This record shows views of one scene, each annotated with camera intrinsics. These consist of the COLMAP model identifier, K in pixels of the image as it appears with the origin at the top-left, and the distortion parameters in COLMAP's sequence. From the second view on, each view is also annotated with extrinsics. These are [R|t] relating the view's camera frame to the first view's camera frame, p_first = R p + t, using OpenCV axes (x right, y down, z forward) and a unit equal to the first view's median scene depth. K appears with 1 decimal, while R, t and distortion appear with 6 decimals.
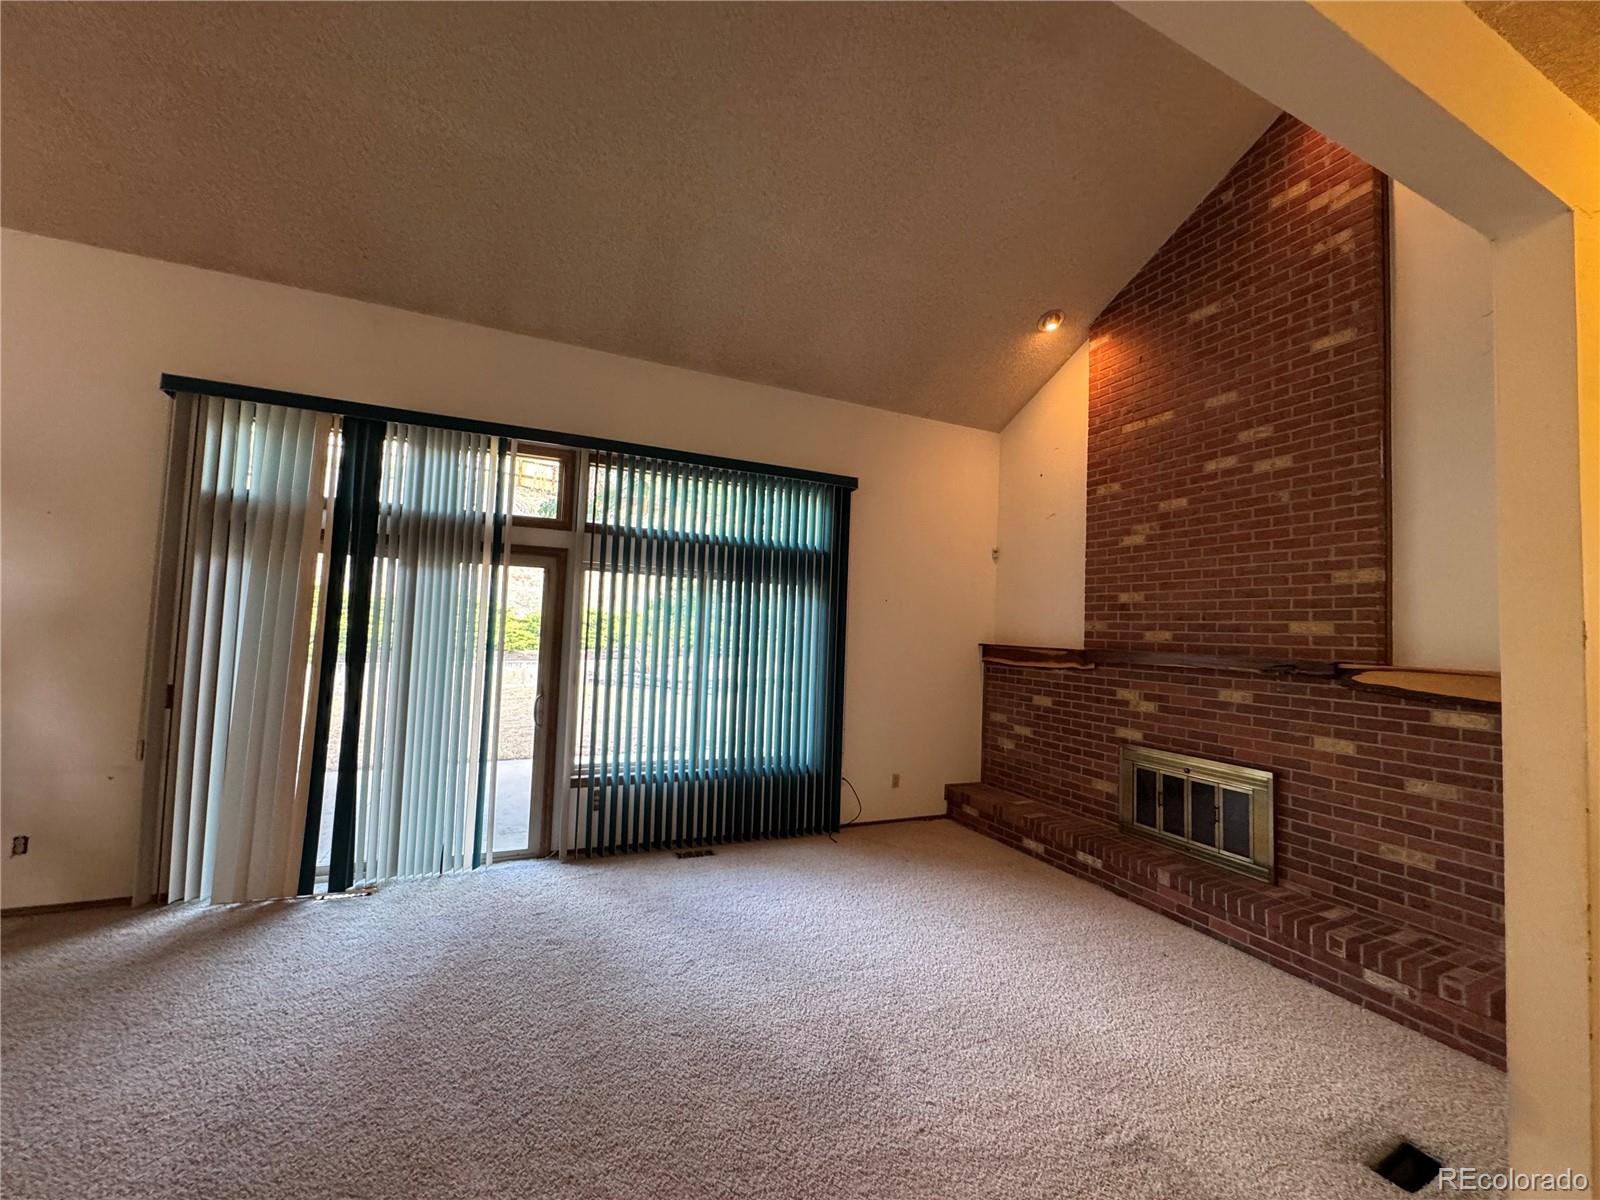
lens RADIAL K [[638.1, 0, 795.3], [0, 638.1, 599.2], [0, 0, 1]] dist [-0.007012, 0.001067]
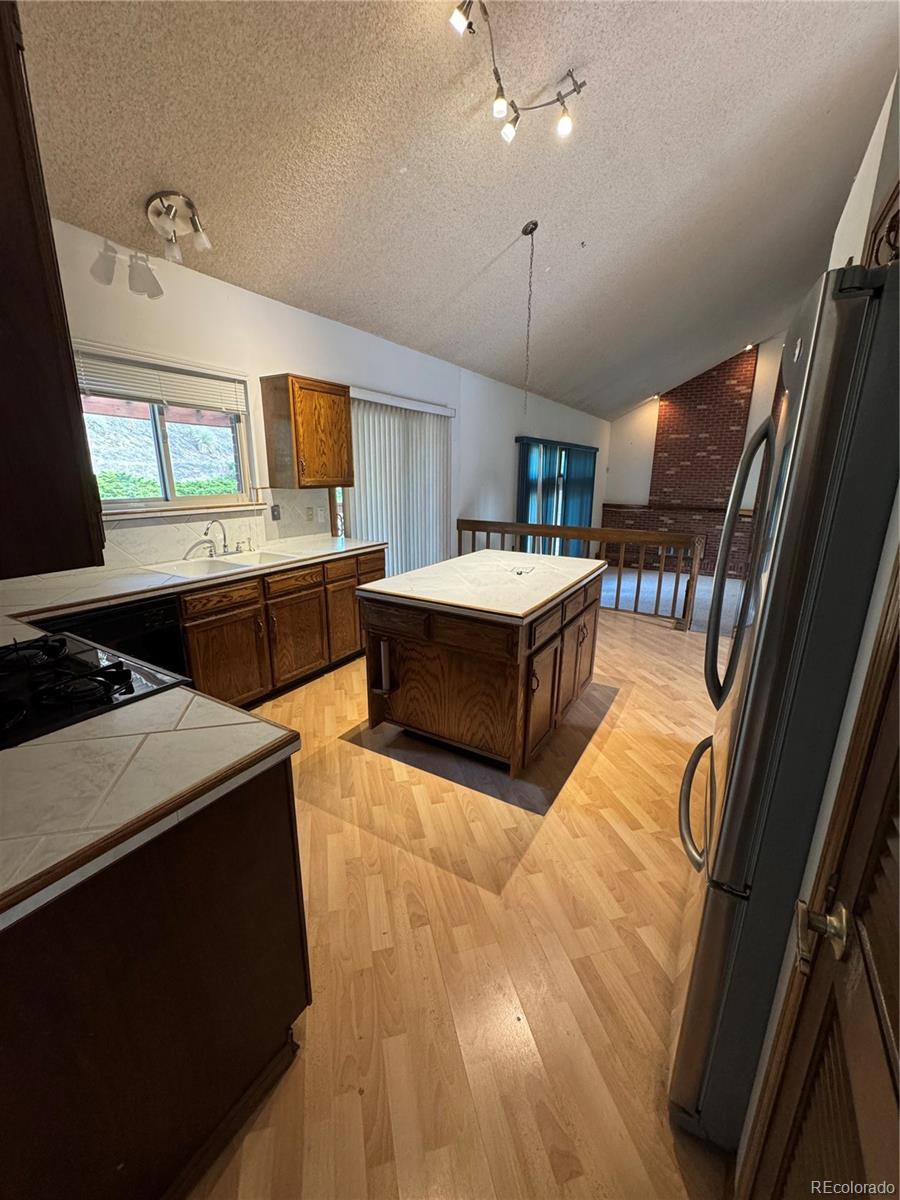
lens RADIAL K [[478.6, 0, 447.6], [0, 478.6, 598.9], [0, 0, 1]] dist [-0.007012, 0.001067]
pose [[0.825011, -0.185484, 0.533810, -1.927479], [0.003667, 0.946338, 0.323159, -0.281925], [-0.565105, -0.264652, 0.781419, -0.487714]]
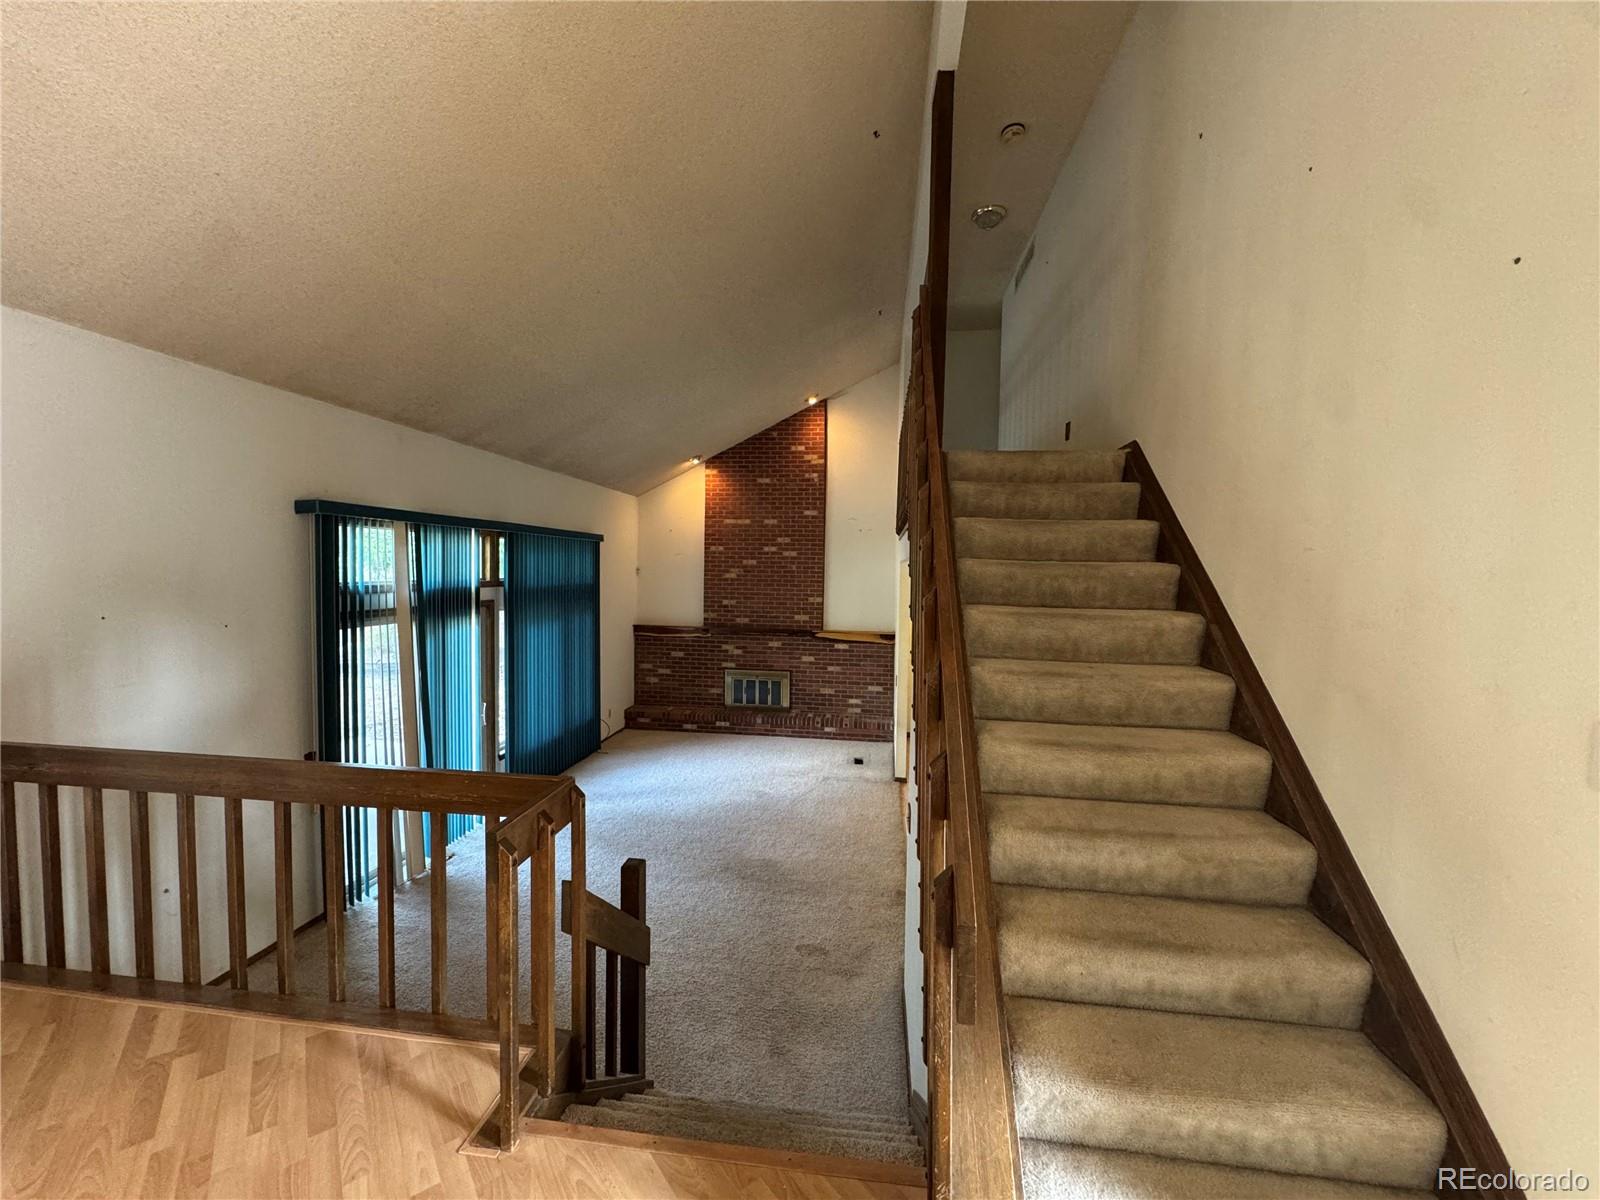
lens RADIAL K [[638.1, 0, 795.2], [0, 638.1, 596.0], [0, 0, 1]] dist [-0.007012, 0.001067]
pose [[0.528529, -0.070766, 0.845960, -1.183659], [-0.036424, 0.993711, 0.105882, -0.261359], [-0.848133, -0.086775, 0.522628, -0.315224]]
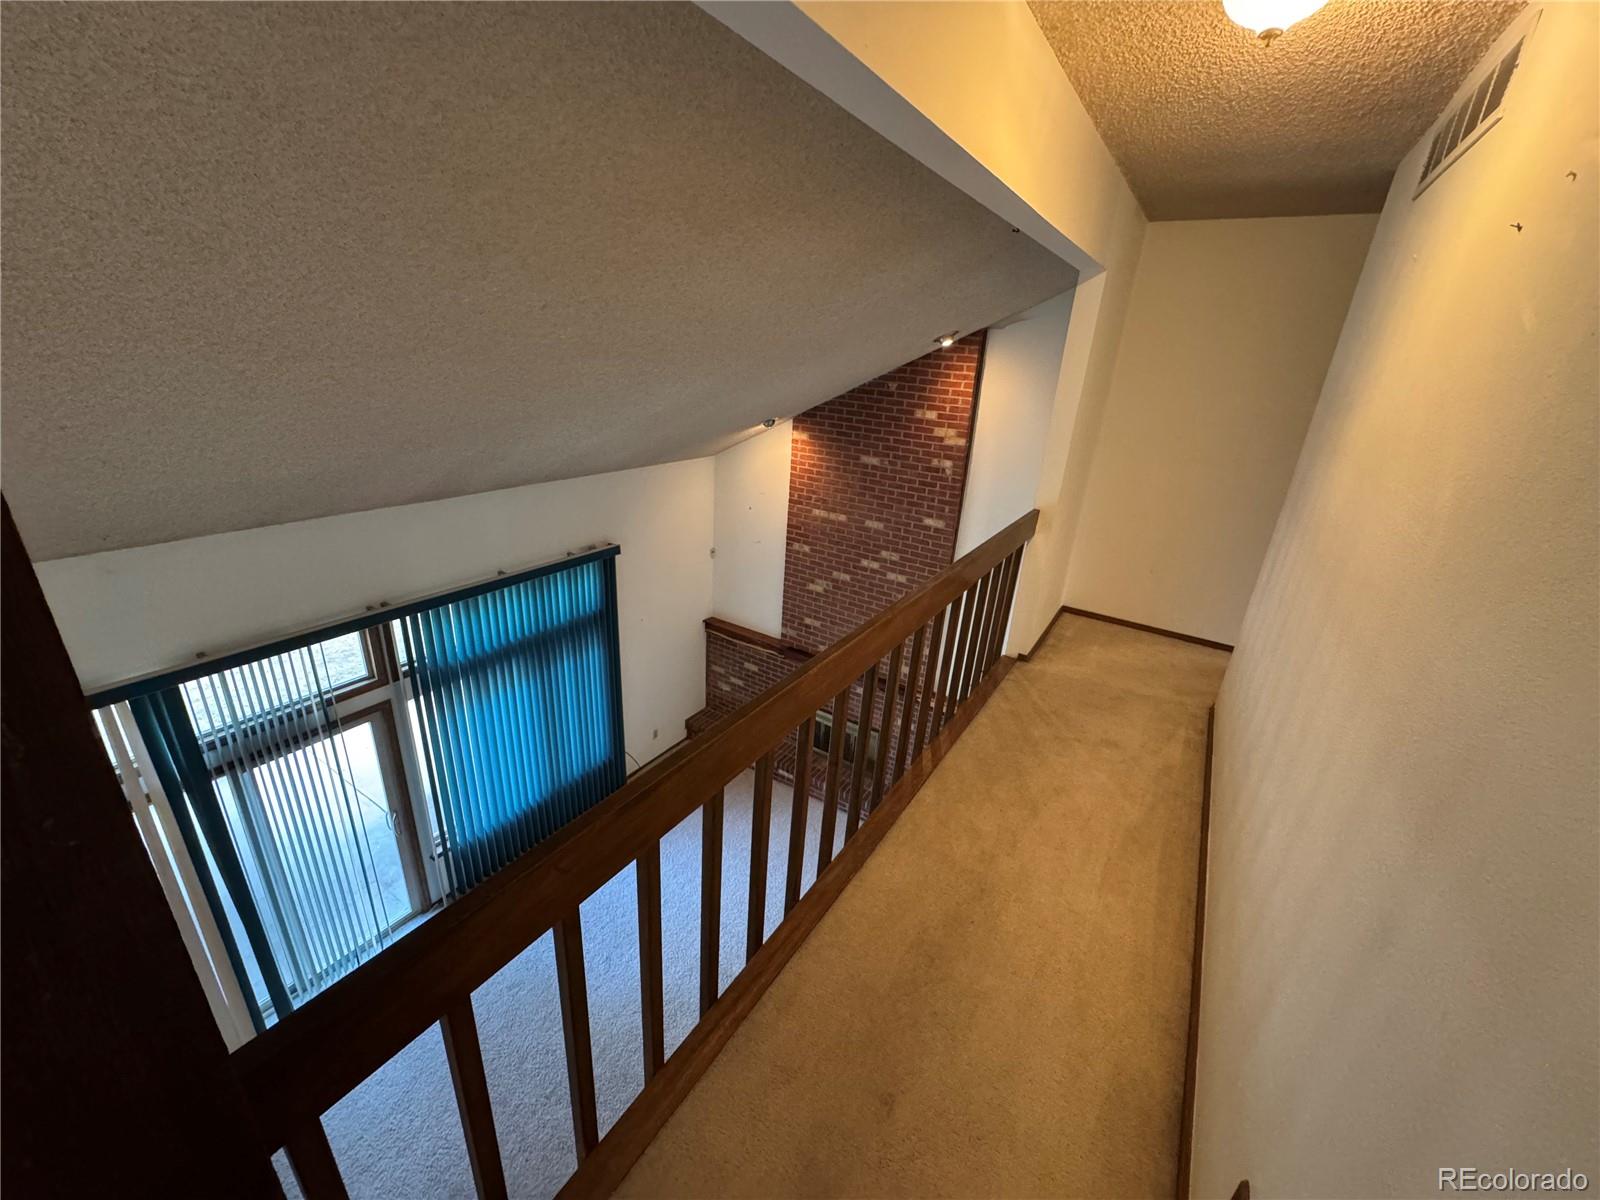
lens RADIAL K [[638.1, 0, 796.1], [0, 638.1, 597.3], [0, 0, 1]] dist [-0.007012, 0.001067]
pose [[0.840824, -0.189025, 0.507232, -0.284494], [-0.050378, 0.905655, 0.421012, -0.714698], [-0.538959, -0.379550, 0.751974, -0.125551]]
